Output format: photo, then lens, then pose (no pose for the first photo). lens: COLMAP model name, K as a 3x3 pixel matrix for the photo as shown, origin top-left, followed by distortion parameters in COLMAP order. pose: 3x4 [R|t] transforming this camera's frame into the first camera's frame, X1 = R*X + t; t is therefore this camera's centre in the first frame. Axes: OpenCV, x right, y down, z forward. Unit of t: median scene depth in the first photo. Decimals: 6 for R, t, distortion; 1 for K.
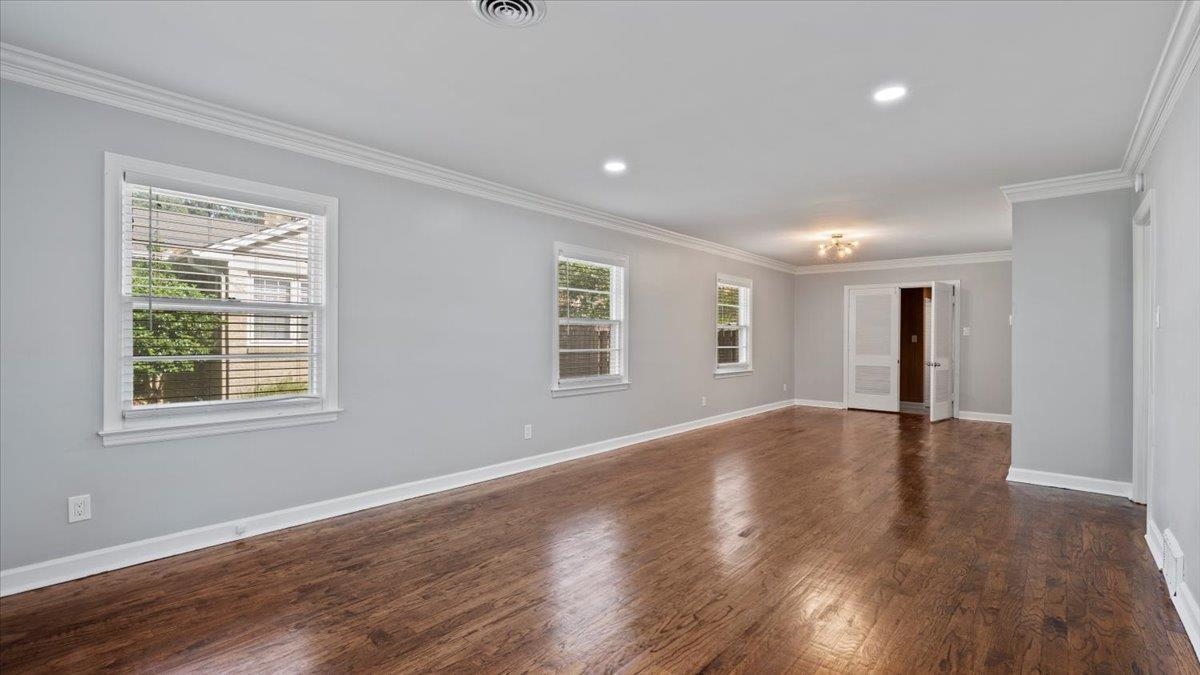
lens RADIAL K [[532.9, 0, 603.9], [0, 532.9, 336.3], [0, 0, 1]] dist [0.002883, -0.000118]
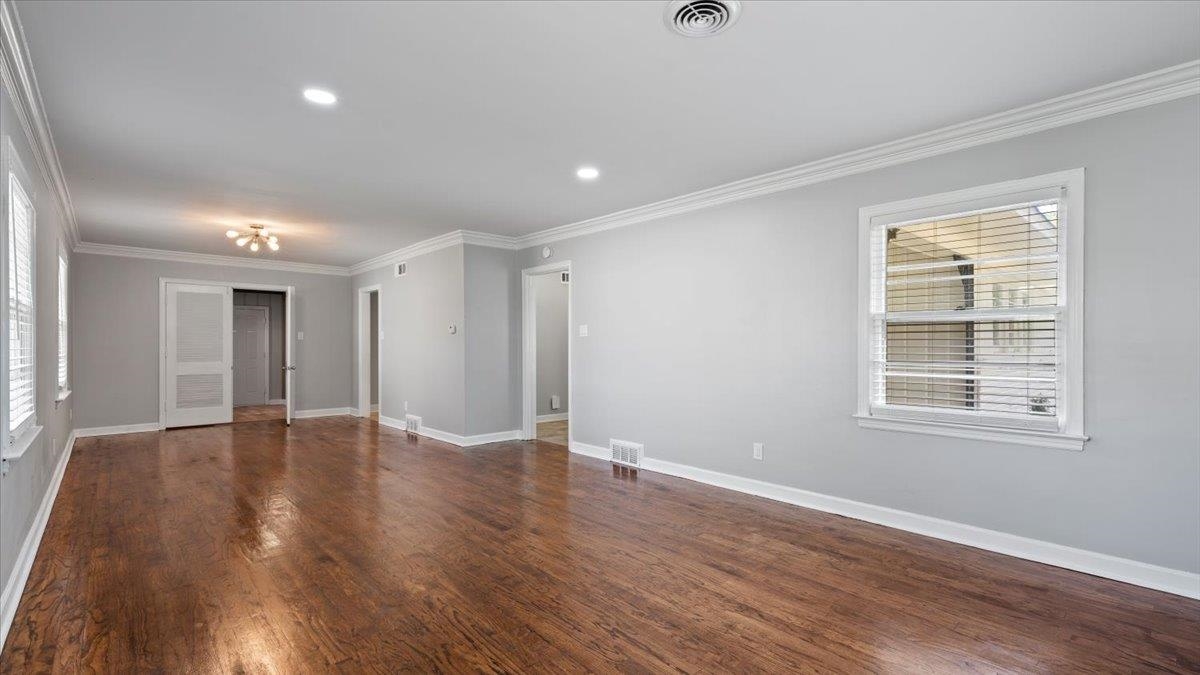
lens RADIAL K [[532.9, 0, 603.3], [0, 532.9, 341.4], [0, 0, 1]] dist [0.002883, -0.000118]
pose [[0.112413, -0.000020, 0.993662, -0.327282], [-0.003212, 0.999995, 0.000383, -0.001083], [-0.993656, -0.003235, 0.112413, 0.290783]]
